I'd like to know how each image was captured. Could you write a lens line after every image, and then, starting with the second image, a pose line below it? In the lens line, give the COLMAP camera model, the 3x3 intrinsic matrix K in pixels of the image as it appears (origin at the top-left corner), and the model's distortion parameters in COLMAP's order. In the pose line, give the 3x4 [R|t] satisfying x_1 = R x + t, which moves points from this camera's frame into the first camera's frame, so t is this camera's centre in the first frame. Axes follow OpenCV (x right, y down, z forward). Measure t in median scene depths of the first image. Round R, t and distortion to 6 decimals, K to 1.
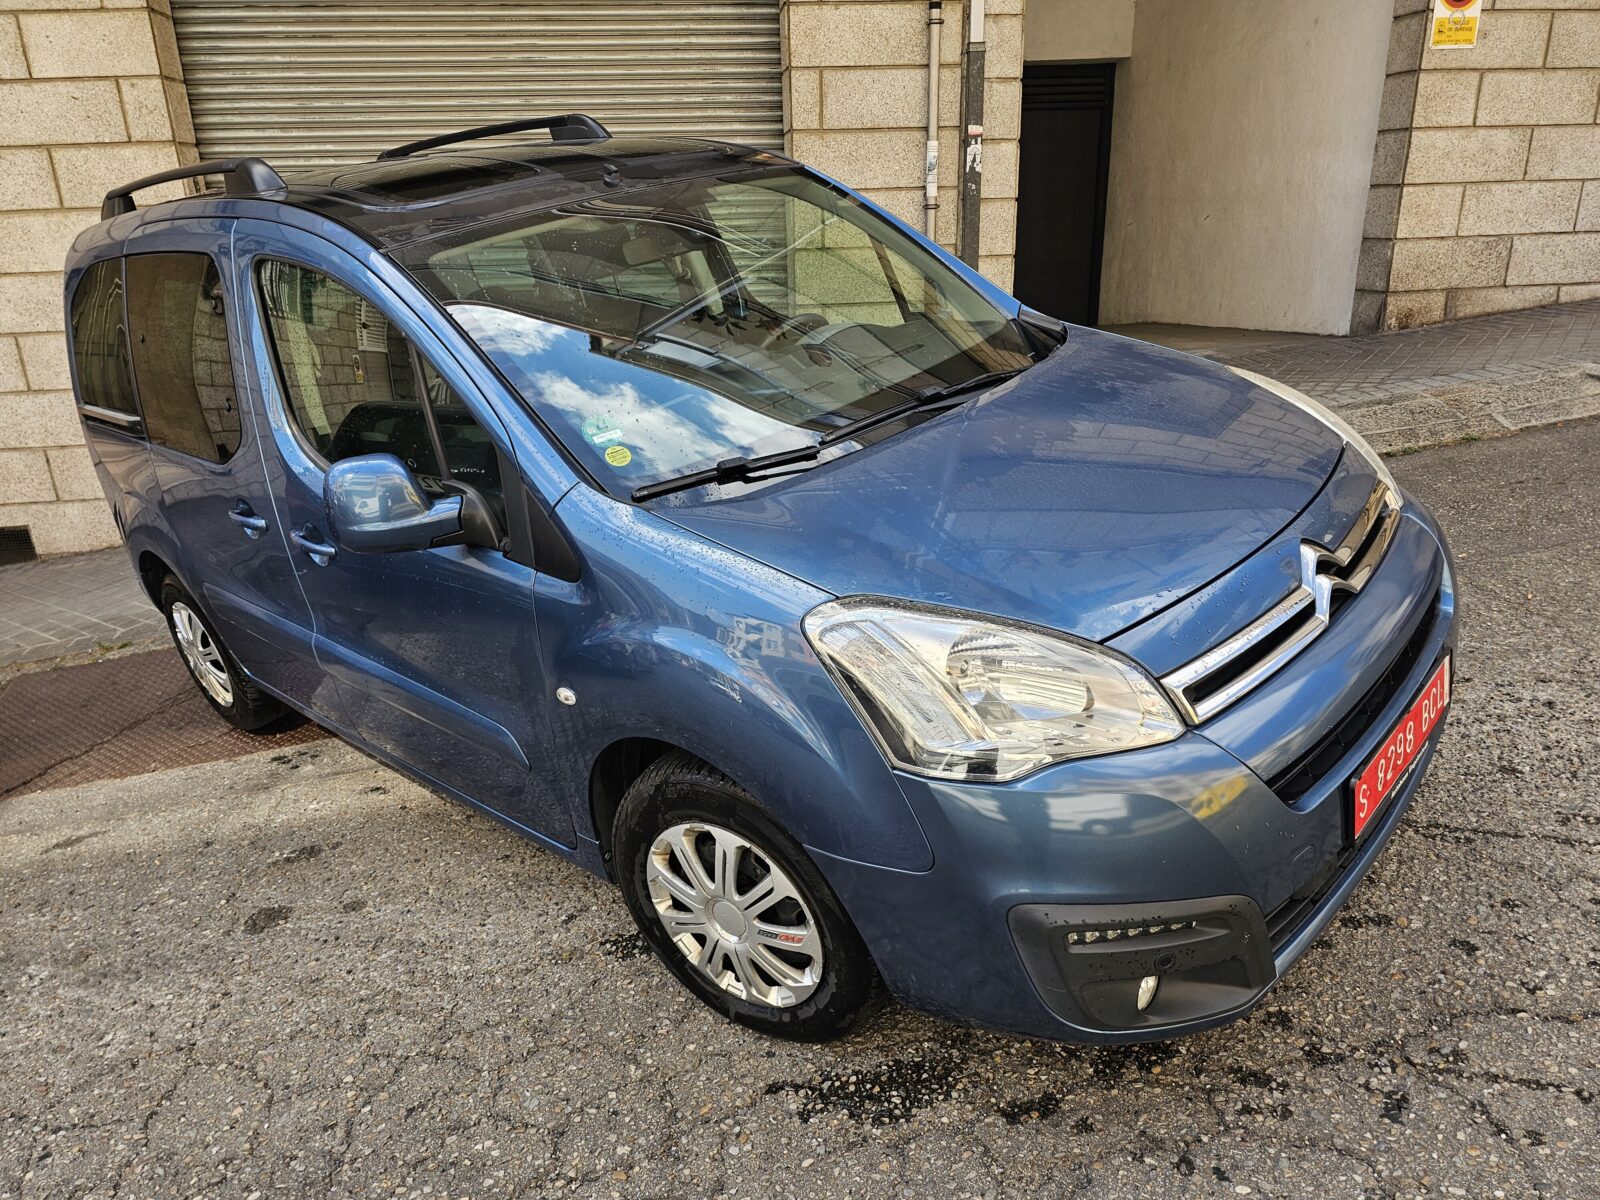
lens RADIAL K [[1083.8, 0, 781.8], [0, 1083.8, 598.1], [0, 0, 1]] dist [0.058098, -0.060870]
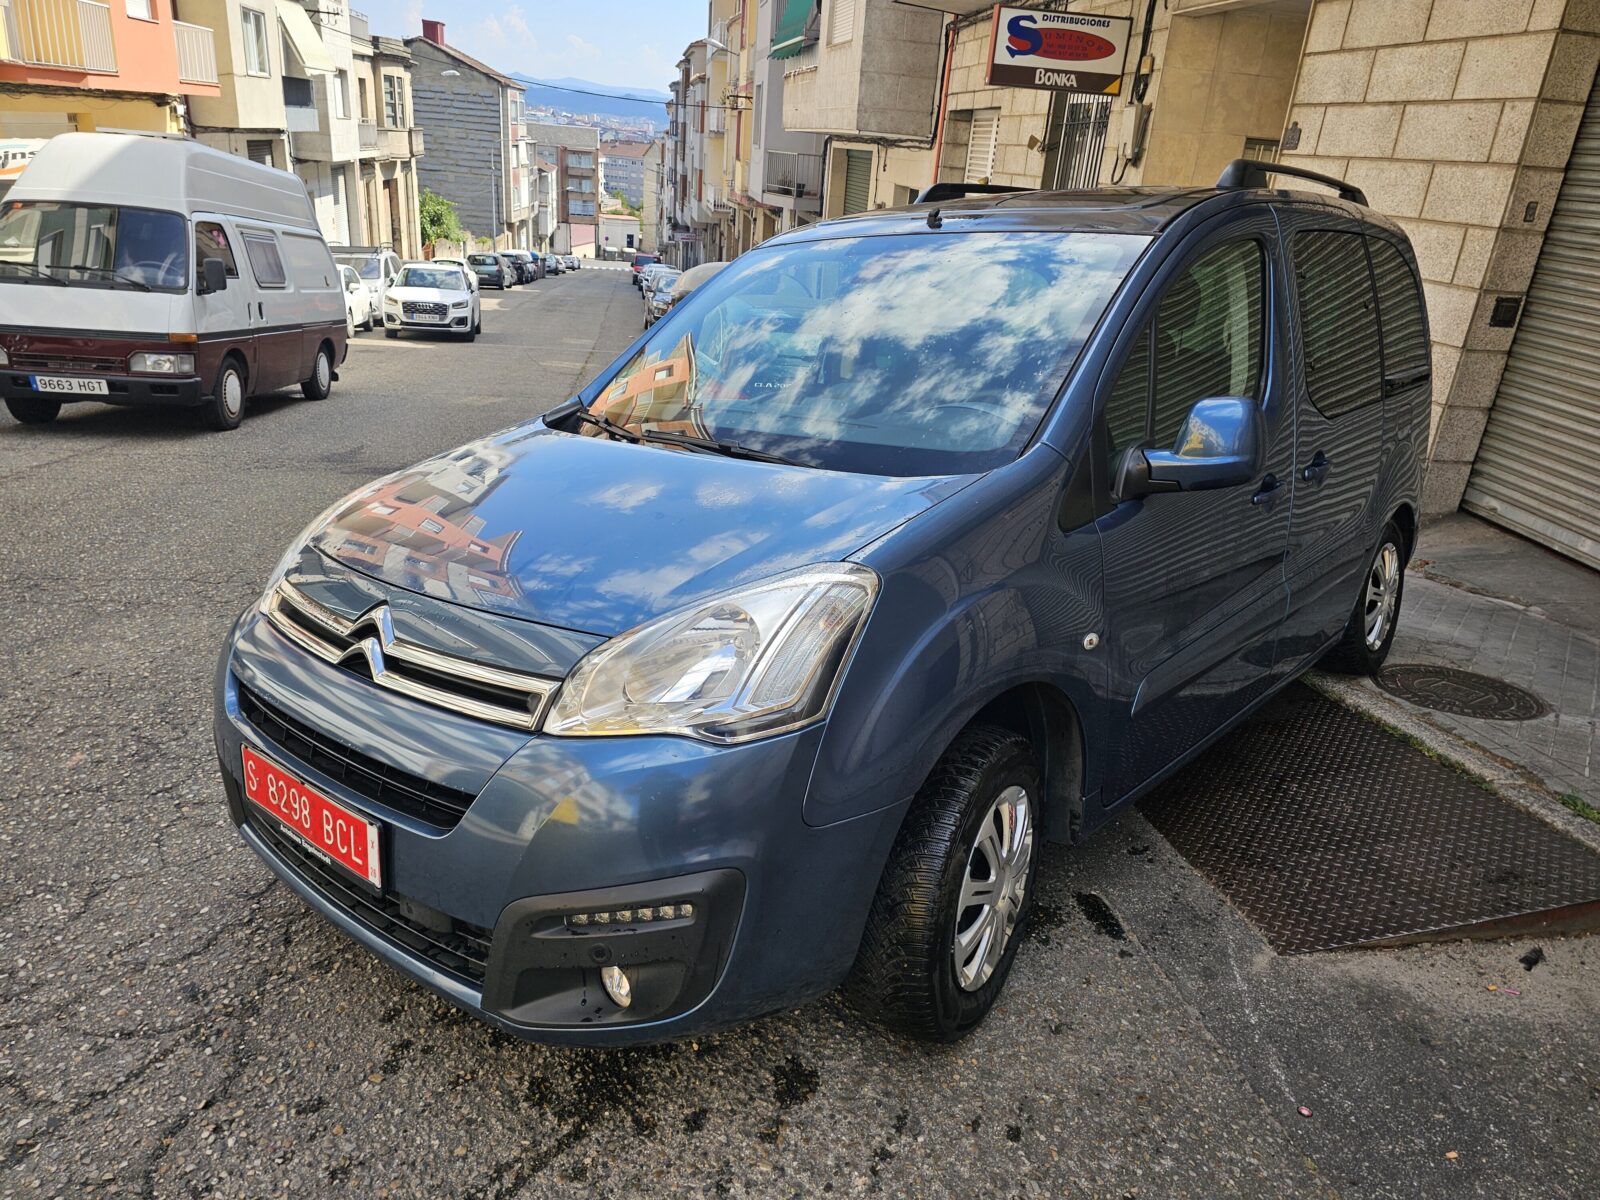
lens RADIAL K [[1067.8, 0, 804.2], [0, 1067.8, 571.7], [0, 0, 1]] dist [0.045267, -0.049986]
pose [[0.041628, 0.397963, -0.916456, 1.097074], [-0.404845, 0.845297, 0.348674, -0.459568], [0.913437, 0.356509, 0.196301, 0.889654]]
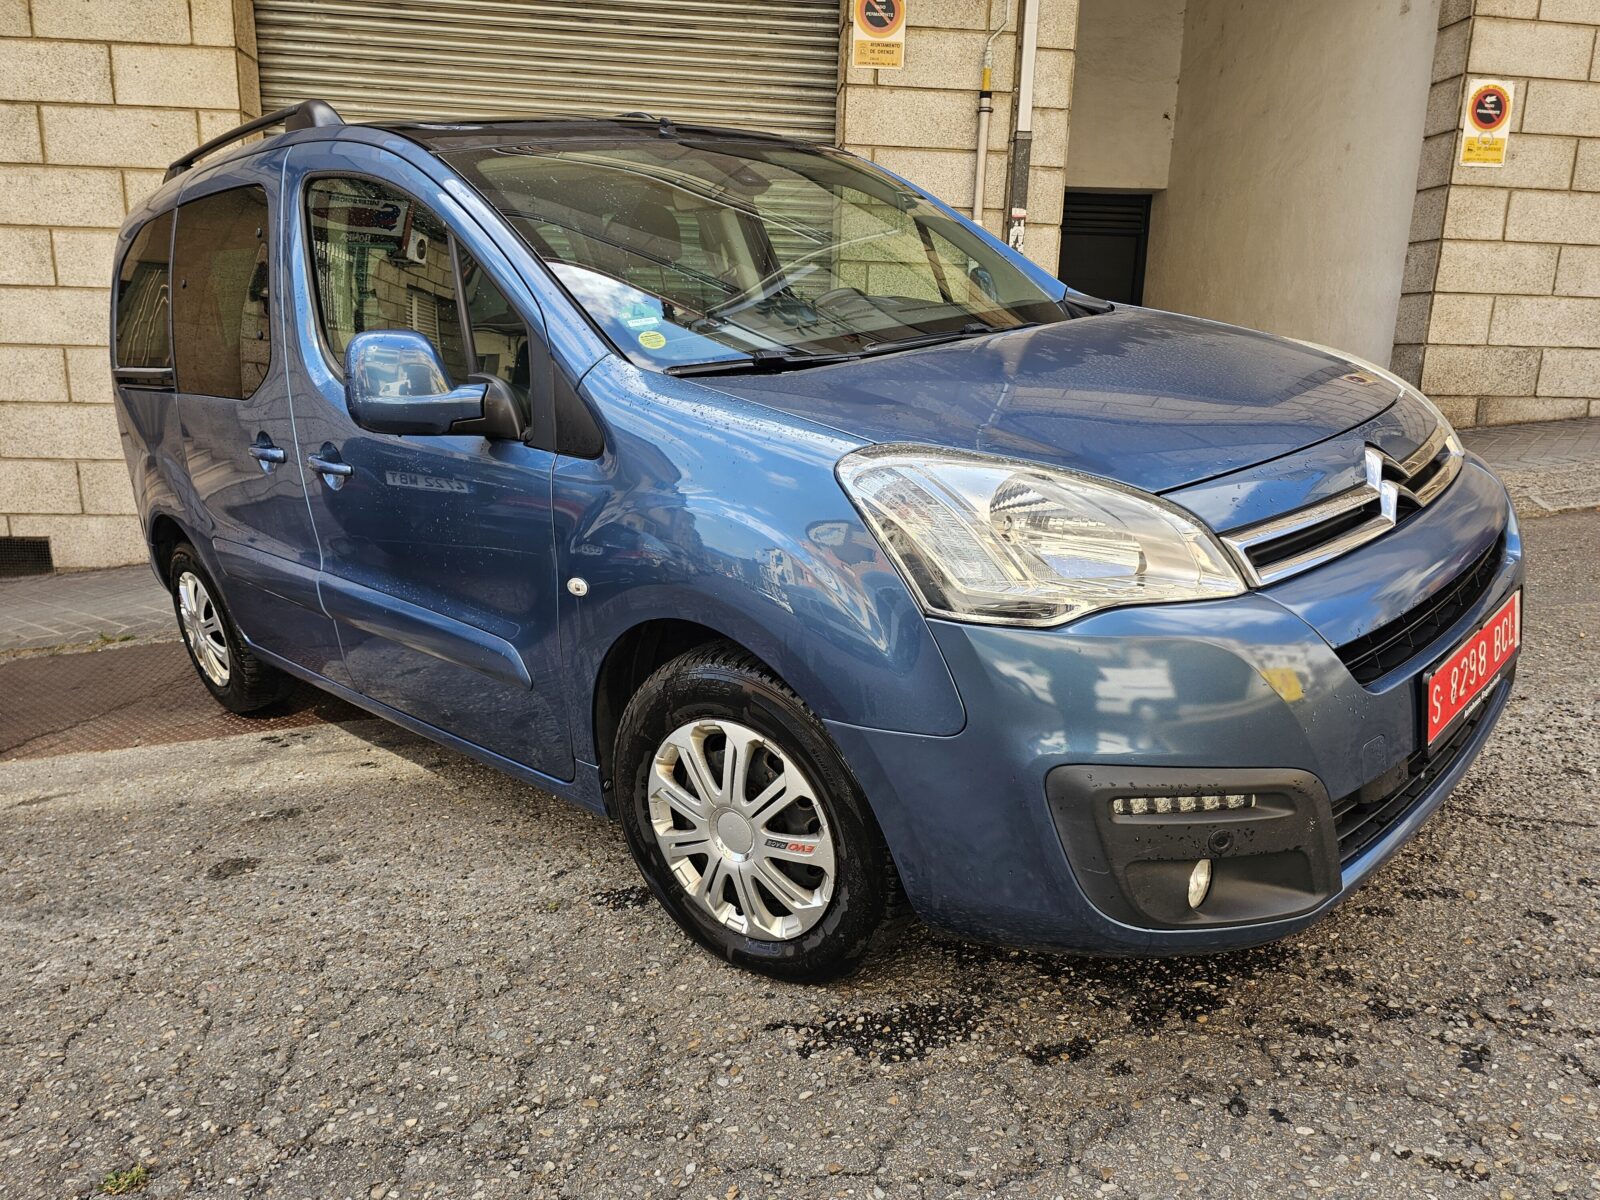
lens RADIAL K [[1084.0, 0, 806.0], [0, 1084.0, 587.3], [0, 0, 1]] dist [0.053901, -0.056102]
pose [[0.998093, 0.061655, -0.003010, 0.001244], [-0.061533, 0.989877, -0.127897, 0.171552], [-0.004906, 0.127839, 0.991783, 0.058937]]
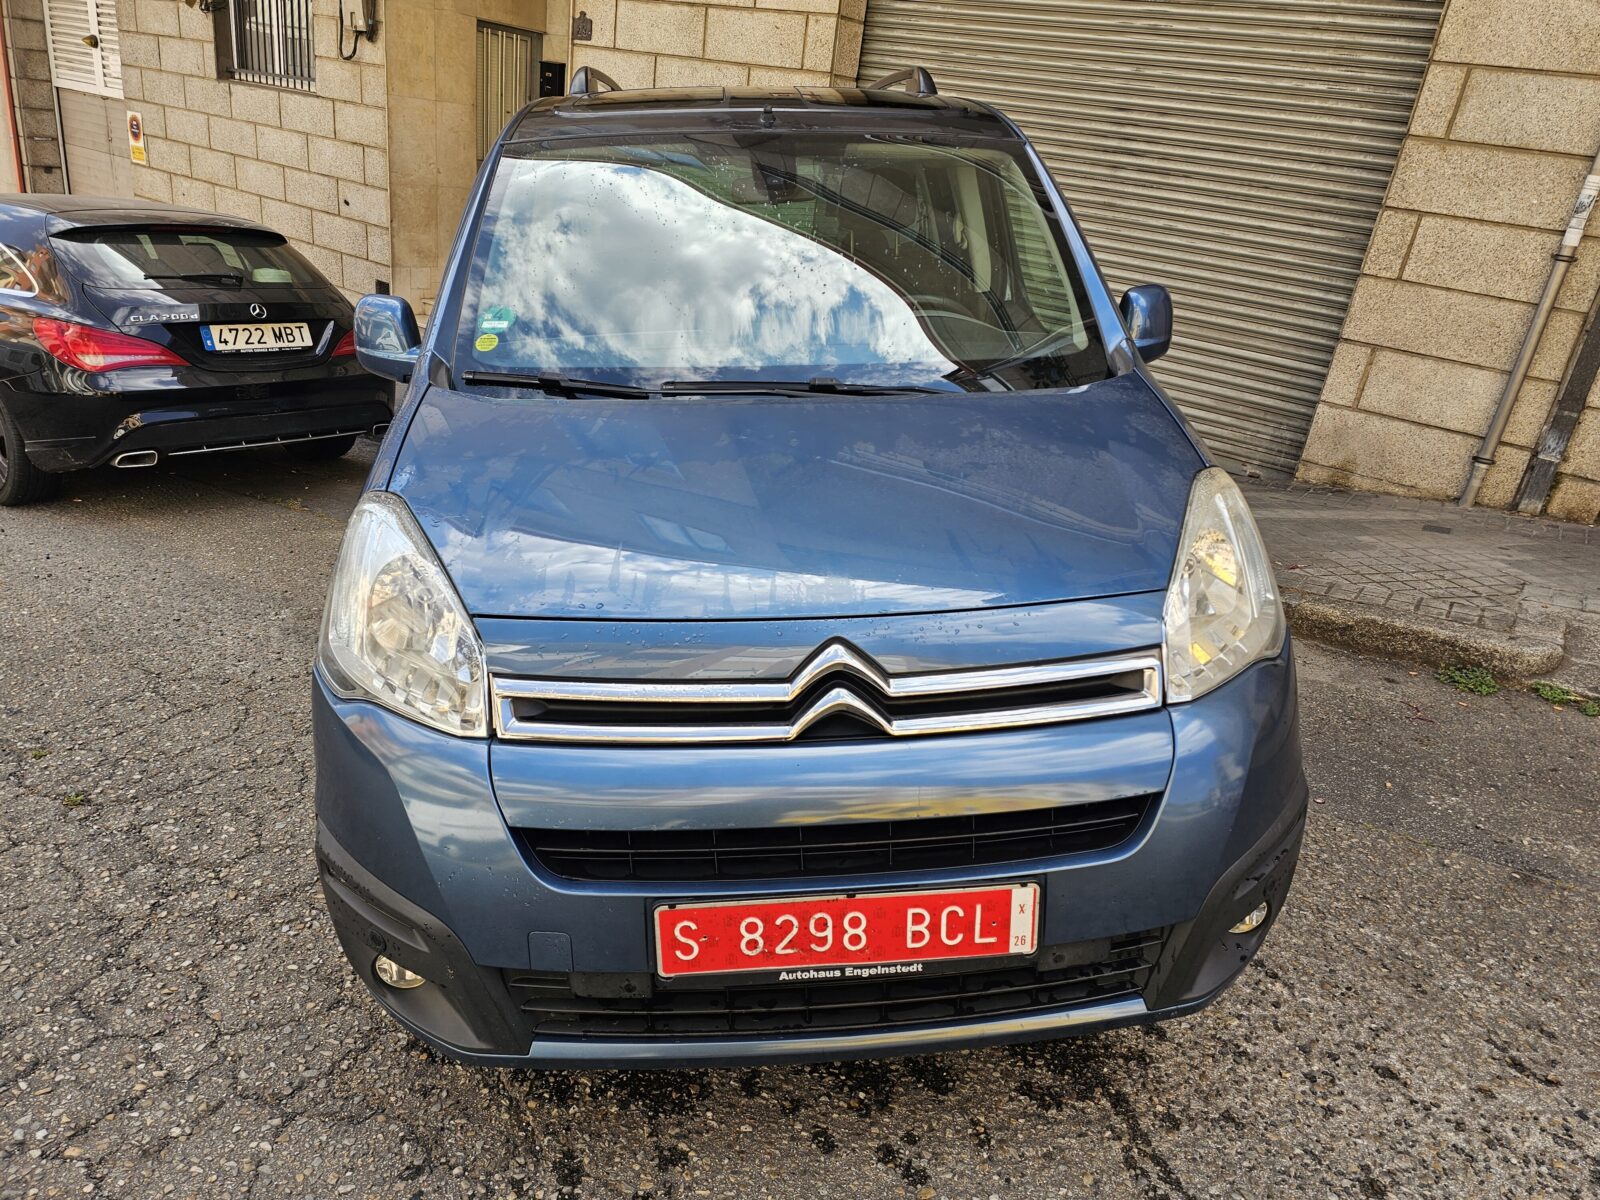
lens RADIAL K [[1084.0, 0, 806.0], [0, 1084.0, 587.3], [0, 0, 1]] dist [0.053901, -0.056102]
pose [[0.737357, 0.371253, -0.564336, 0.689997], [-0.364073, 0.922121, 0.130930, -0.141983], [0.568995, 0.108917, 0.815096, 0.258596]]
